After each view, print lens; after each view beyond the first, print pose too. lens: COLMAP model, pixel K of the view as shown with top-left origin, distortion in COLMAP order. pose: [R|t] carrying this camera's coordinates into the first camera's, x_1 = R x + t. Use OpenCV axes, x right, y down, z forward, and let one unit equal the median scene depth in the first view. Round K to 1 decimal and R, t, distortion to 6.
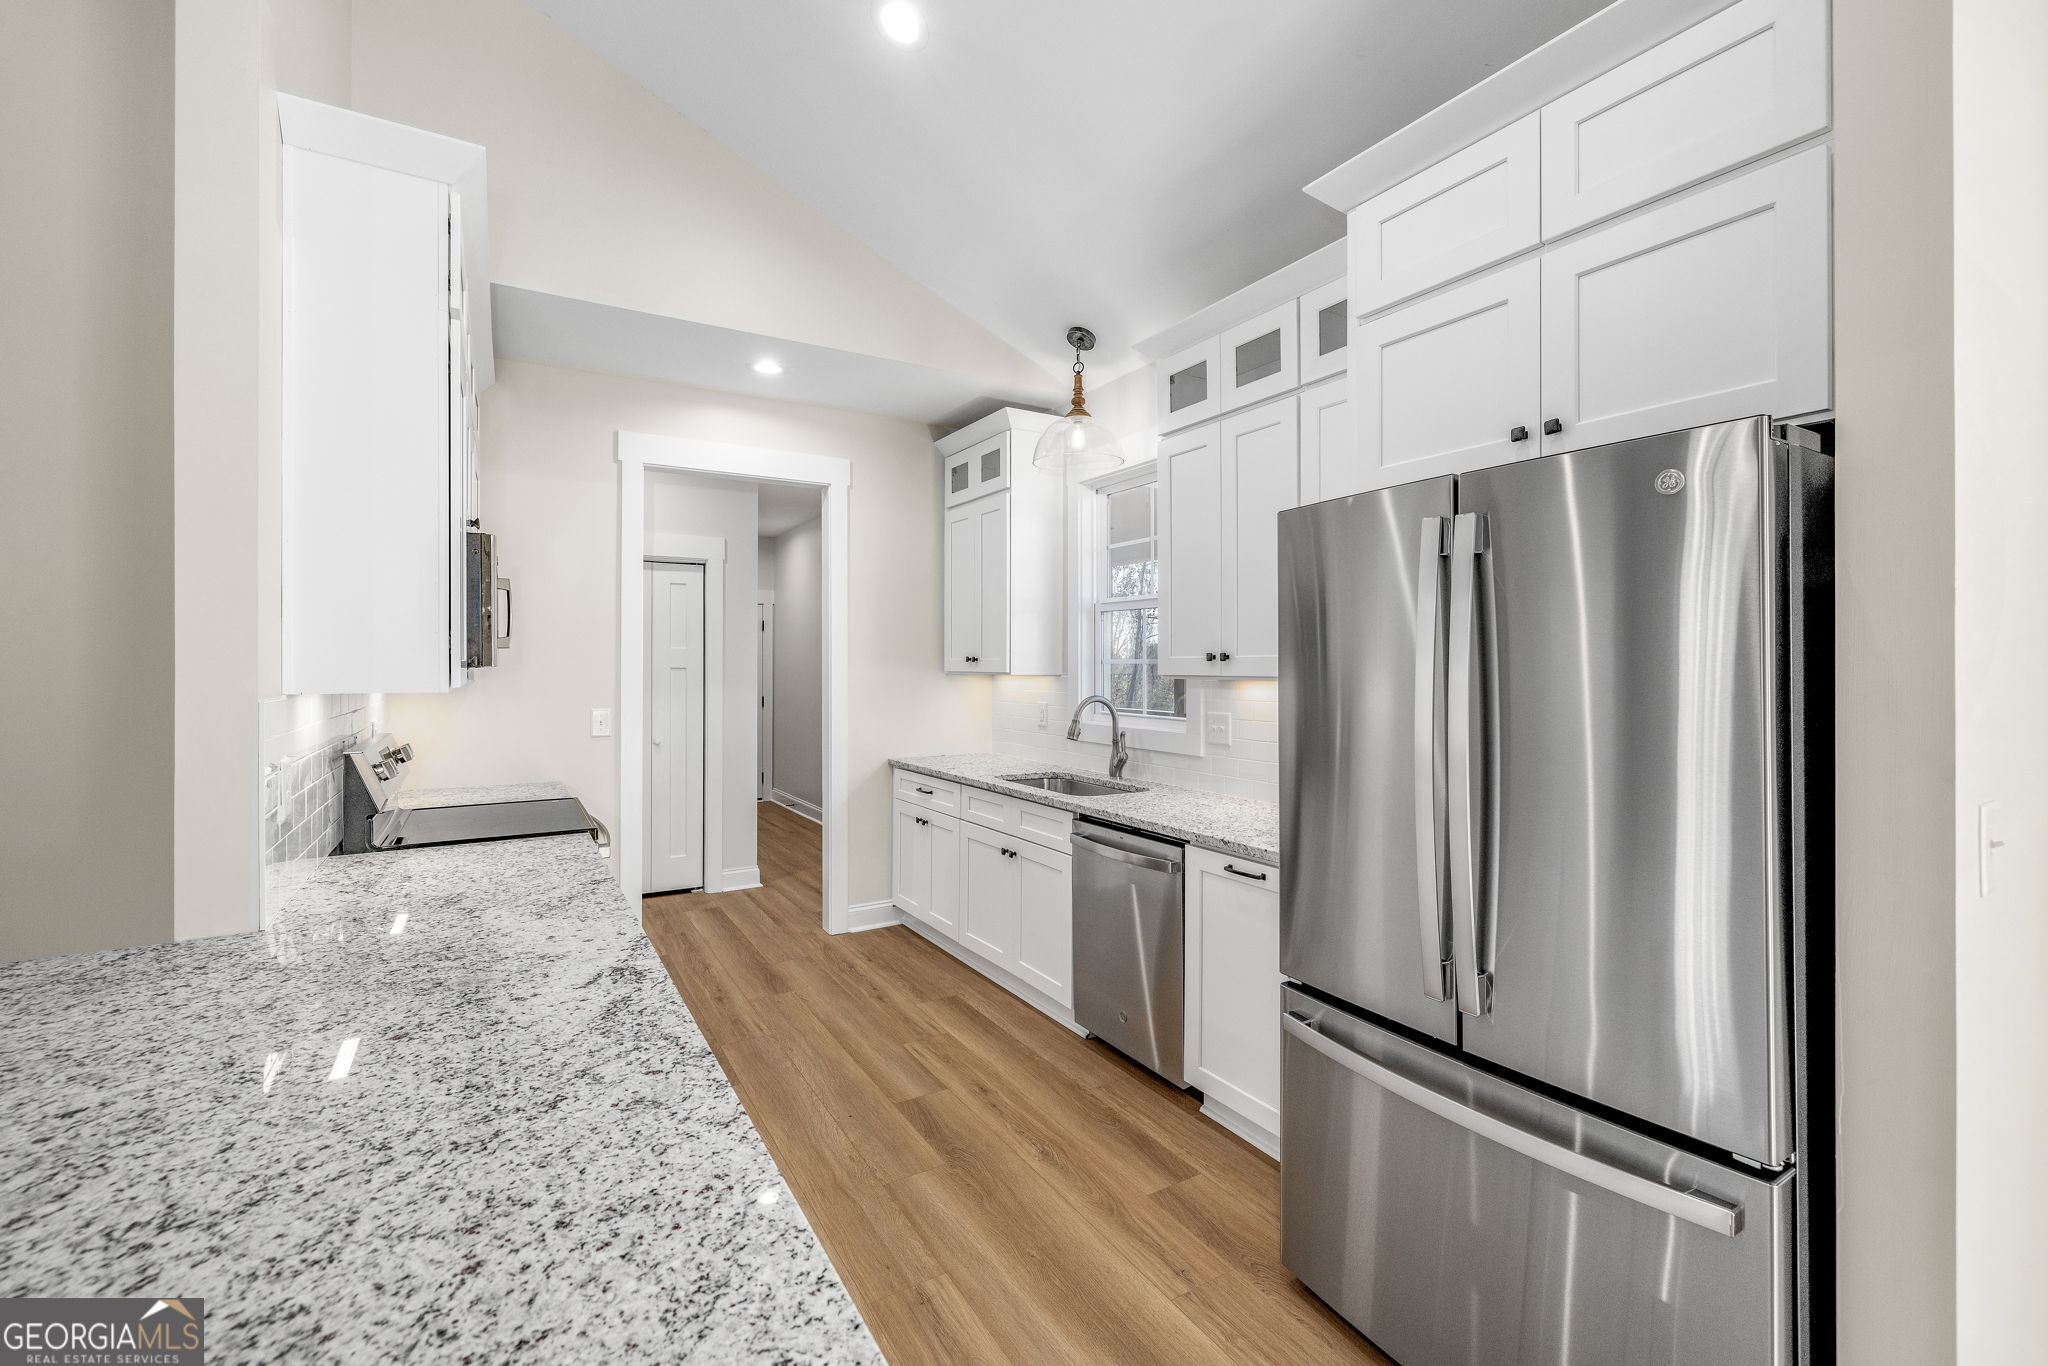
lens RADIAL K [[860.7, 0, 1022.9], [0, 860.7, 661.2], [0, 0, 1]] dist [-0.000668, 0.000214]
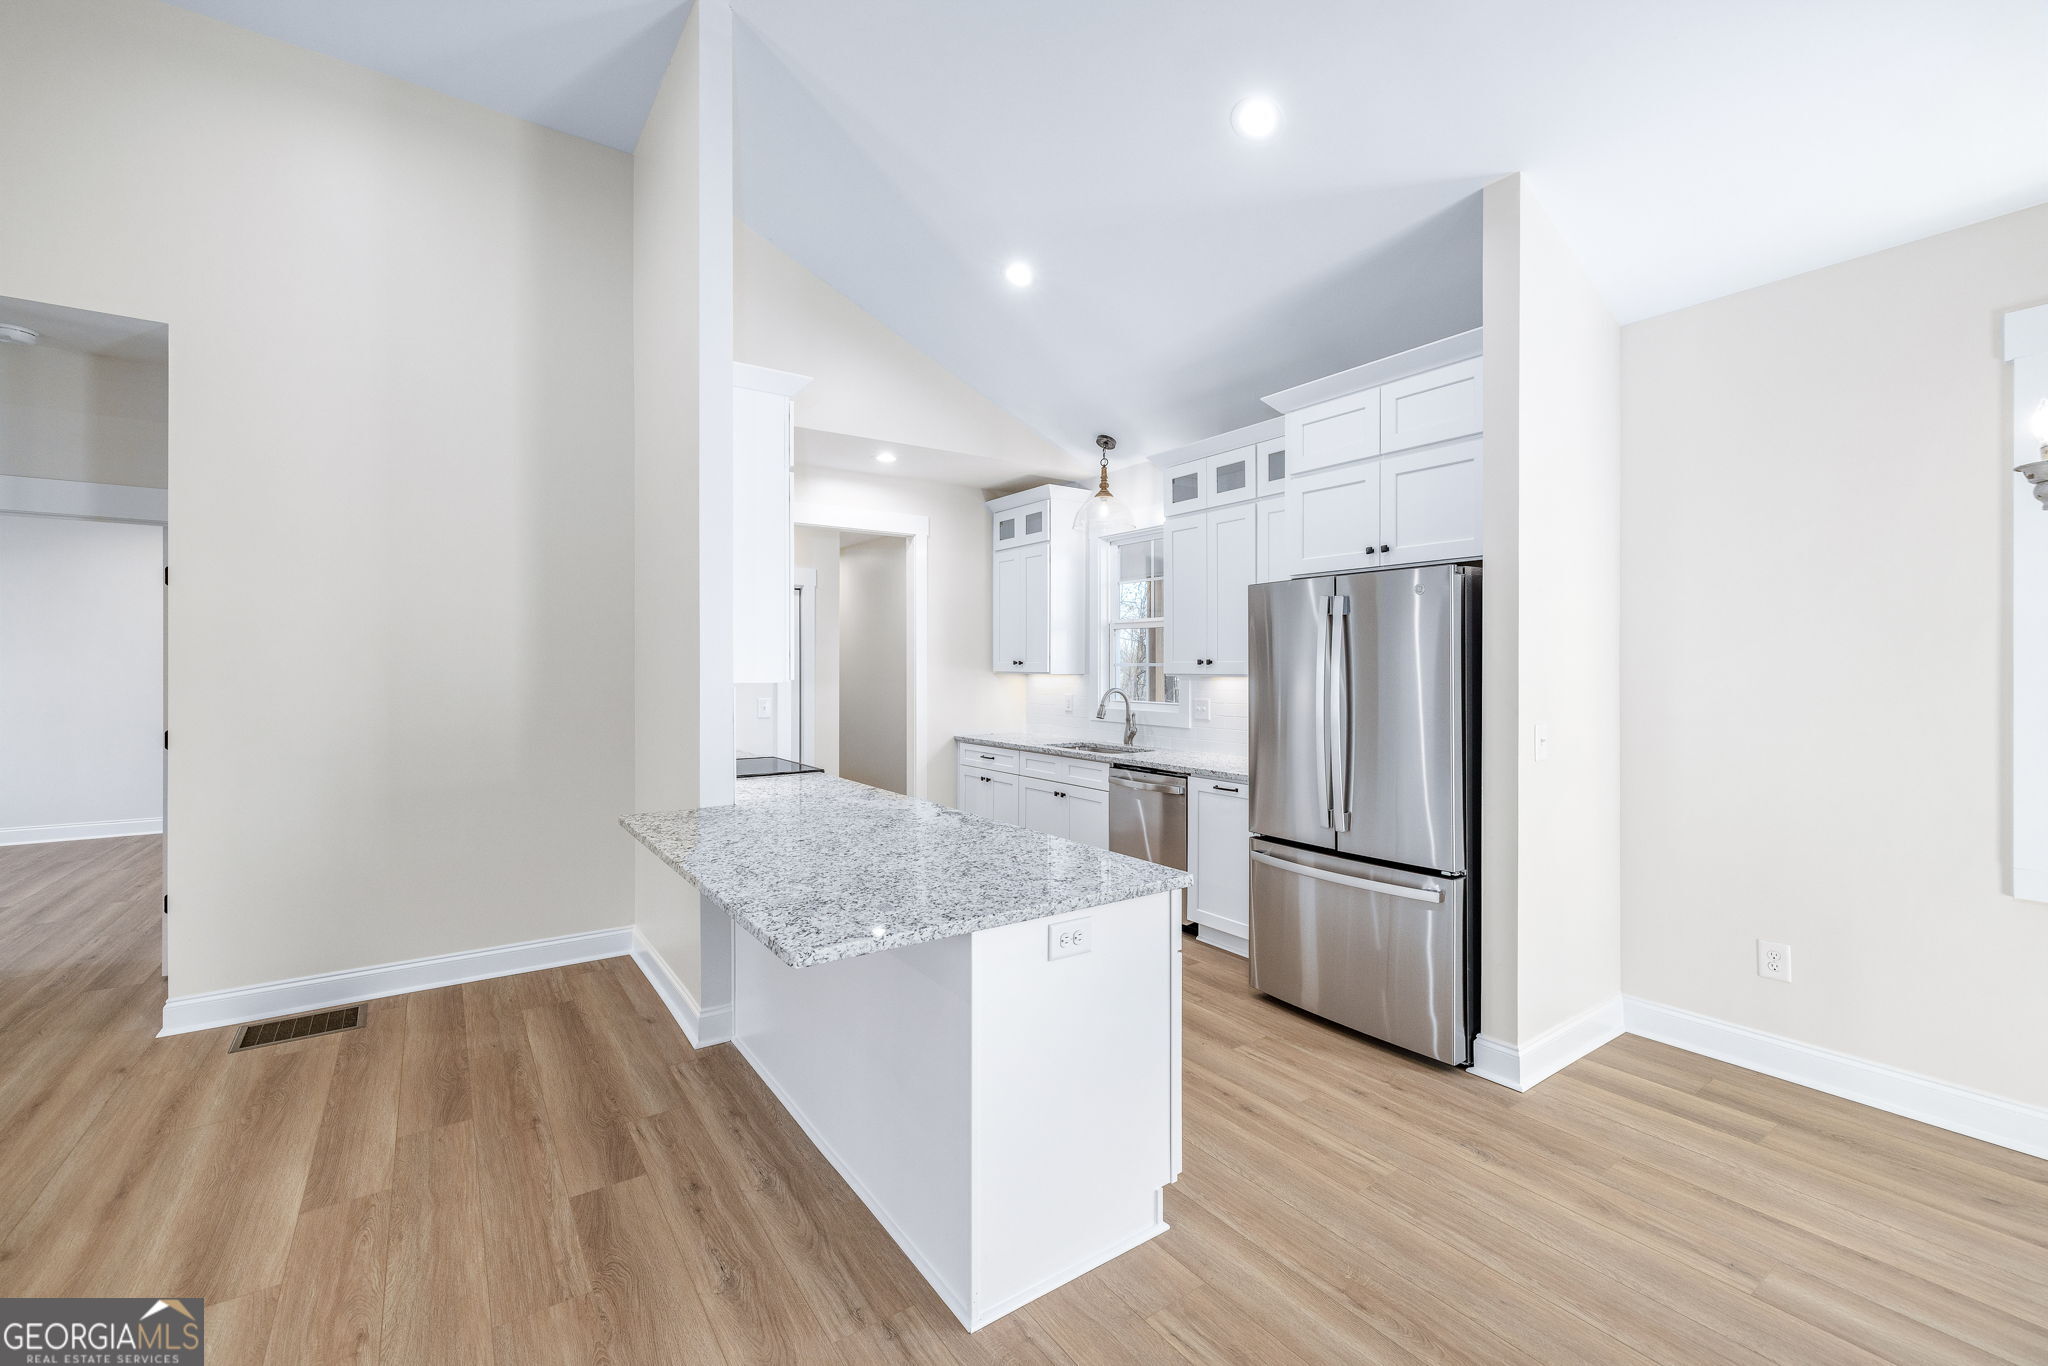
lens RADIAL K [[860.7, 0, 1022.9], [0, 860.7, 661.2], [0, 0, 1]] dist [-0.000668, 0.000214]
pose [[0.998034, 0.001787, 0.062655, -0.189152], [-0.001685, 0.999997, -0.001680, -0.003049], [-0.062658, 0.001571, 0.998034, -0.511467]]
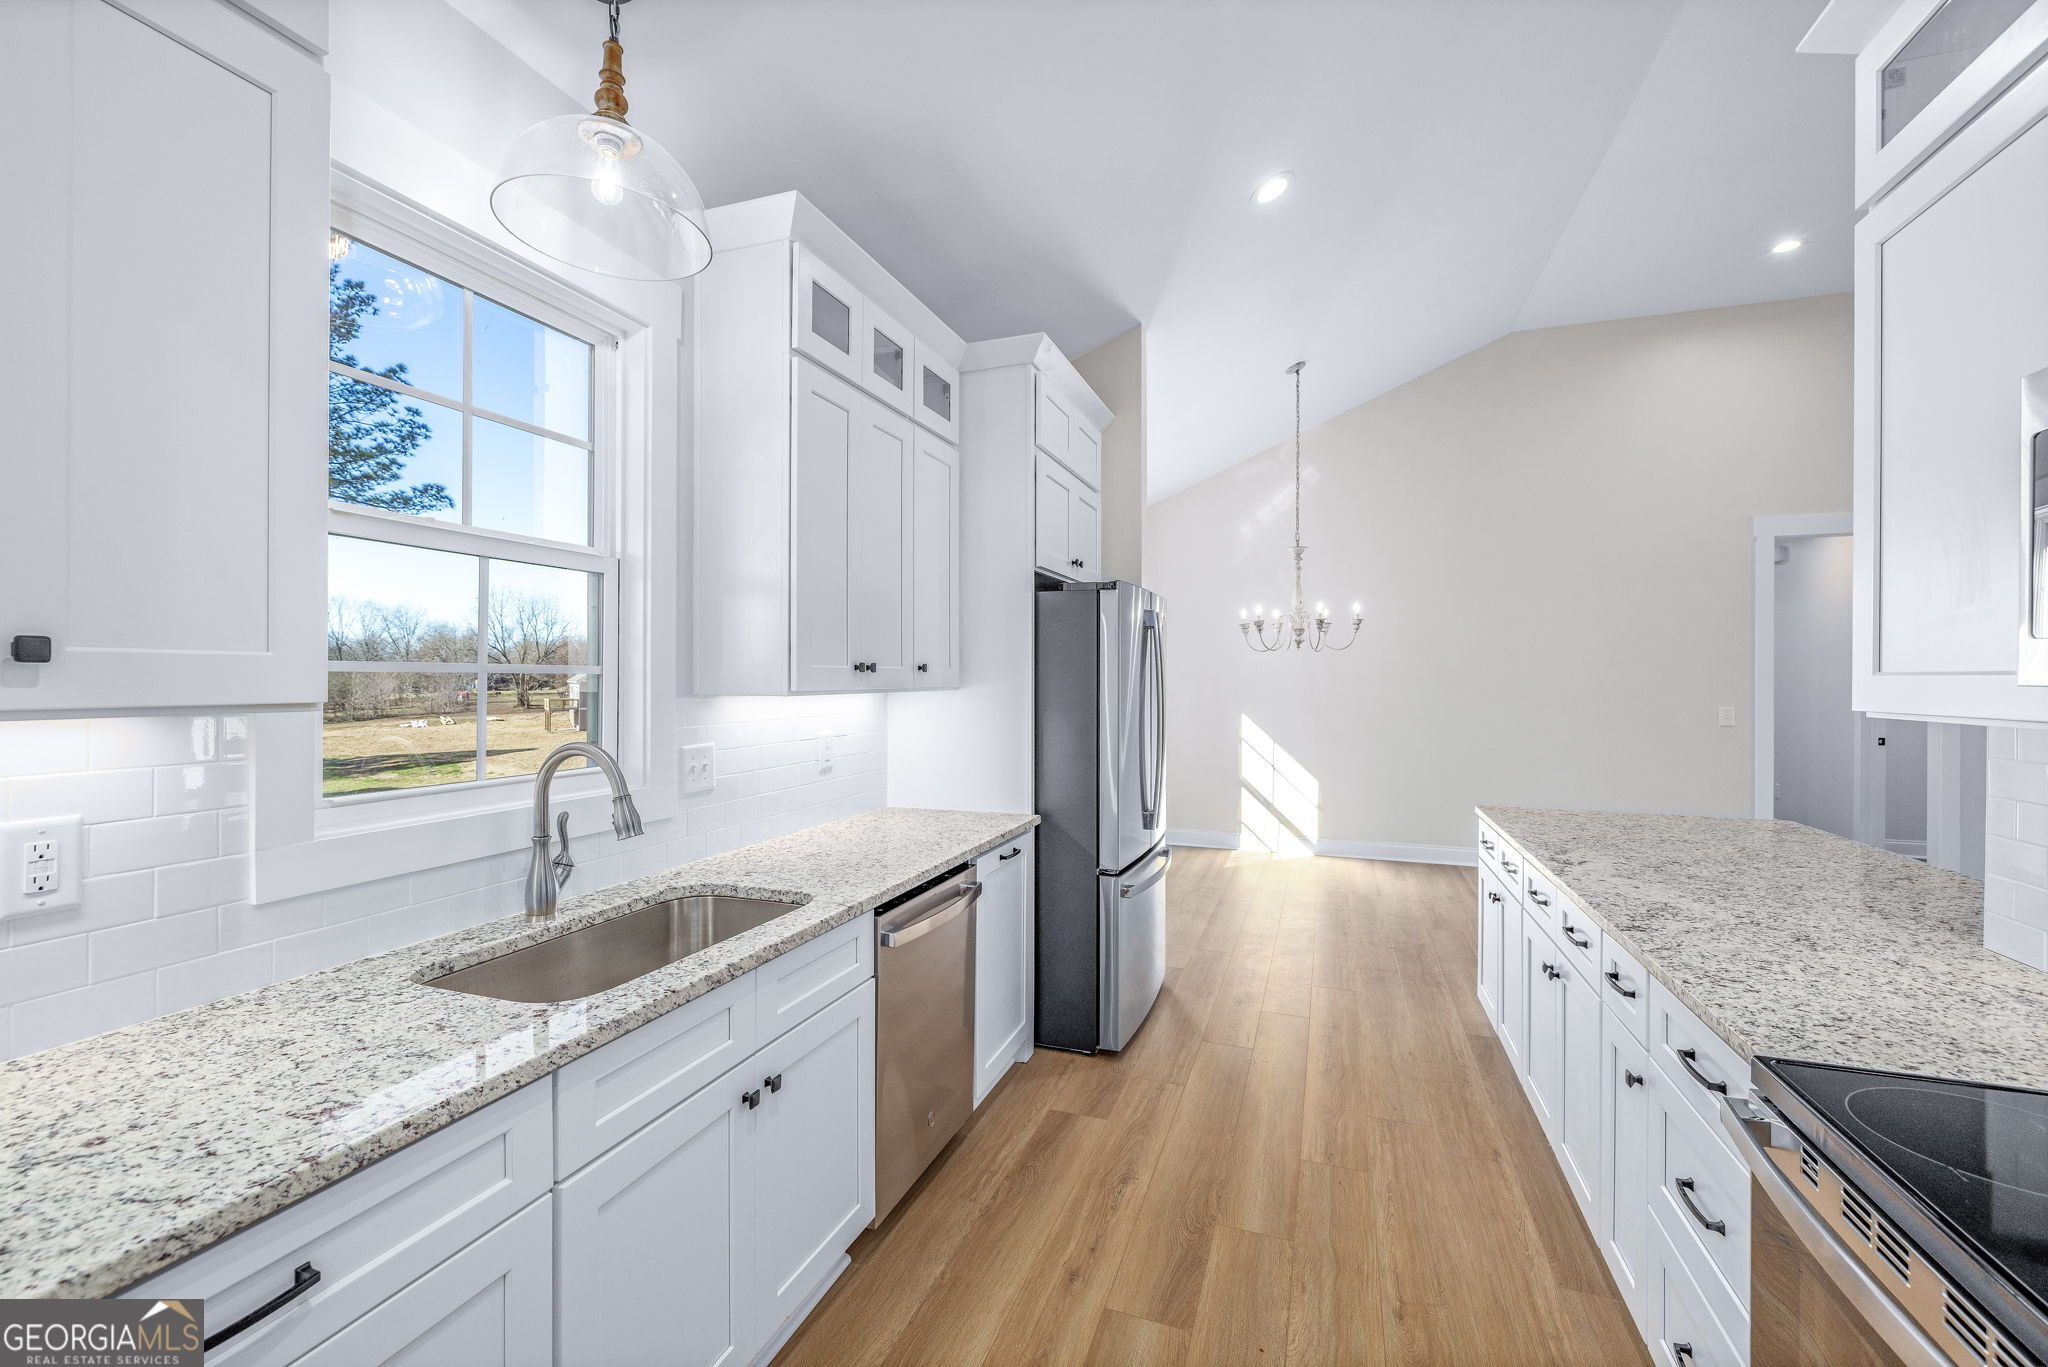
lens RADIAL K [[860.7, 0, 1022.9], [0, 860.7, 661.7], [0, 0, 1]] dist [-0.000668, 0.000214]
pose [[-0.627574, 0.006239, 0.778532, -0.501778], [-0.008858, 0.999846, -0.015153, 0.002200], [-0.778506, -0.016406, -0.627422, 1.295295]]
